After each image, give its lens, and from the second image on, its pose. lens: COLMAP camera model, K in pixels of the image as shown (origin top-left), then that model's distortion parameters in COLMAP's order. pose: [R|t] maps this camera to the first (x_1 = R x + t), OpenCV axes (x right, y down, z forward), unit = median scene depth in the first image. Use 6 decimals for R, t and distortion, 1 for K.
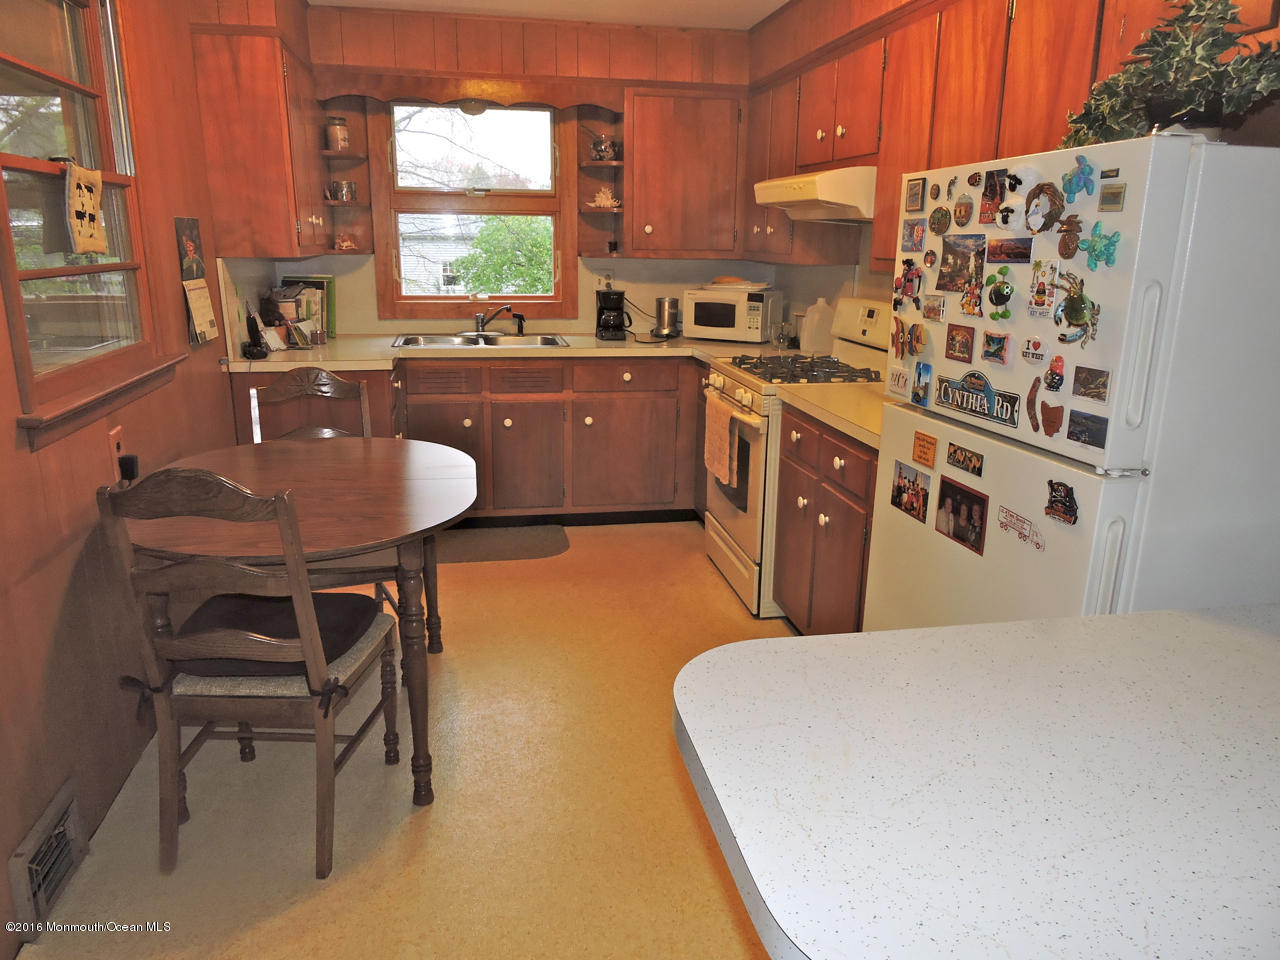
lens RADIAL K [[917.2, 0, 638.2], [0, 917.2, 480.7], [0, 0, 1]] dist [0.004451, 0.000968]
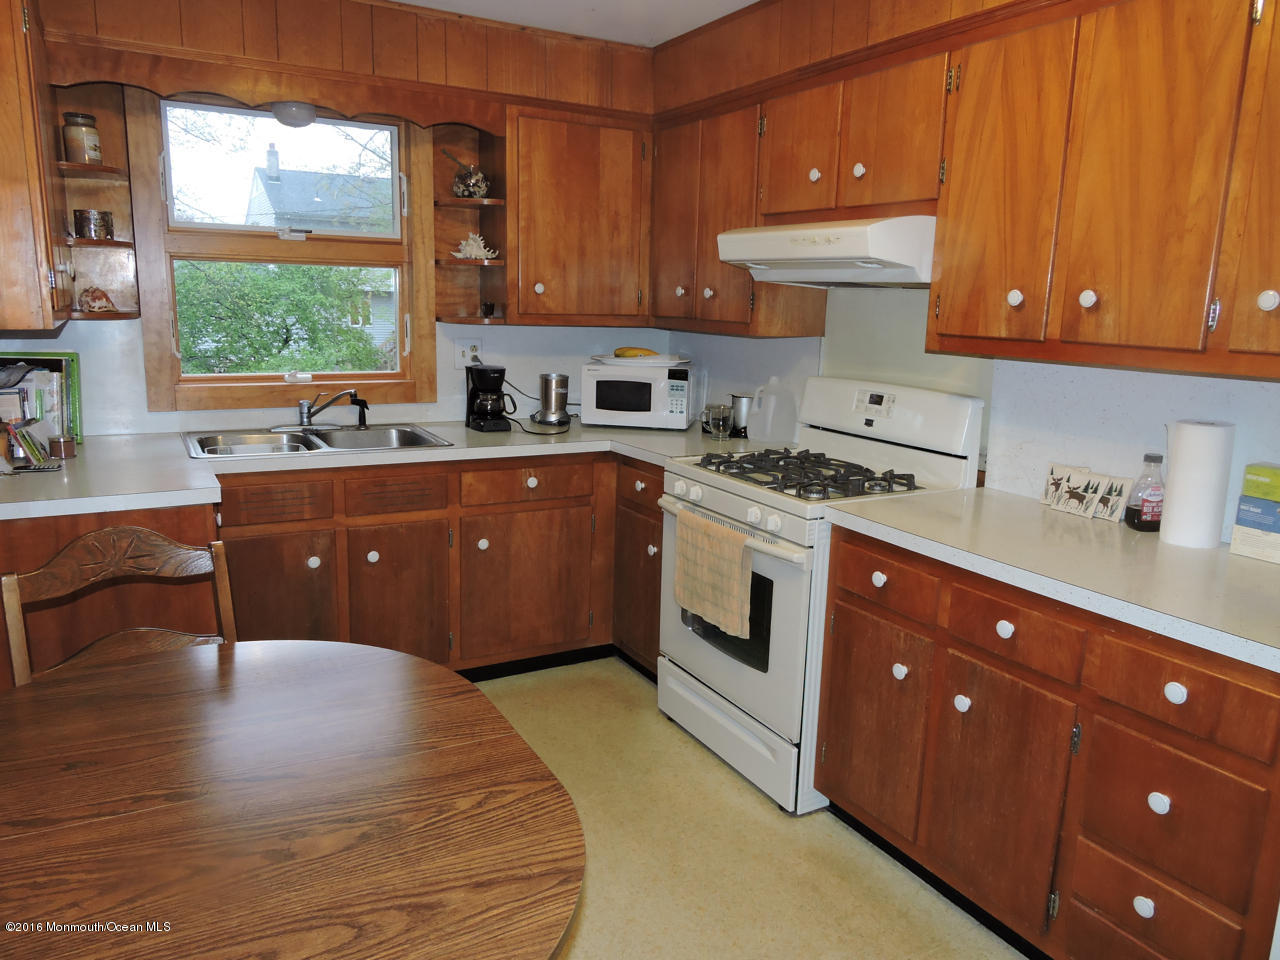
lens RADIAL K [[917.2, 0, 638.6], [0, 917.2, 479.2], [0, 0, 1]] dist [0.004451, 0.000968]
pose [[0.948302, -0.049970, 0.313409, -0.162911], [0.067592, 0.996670, -0.045609, -0.074940], [-0.310087, 0.064435, 0.948522, 0.258598]]
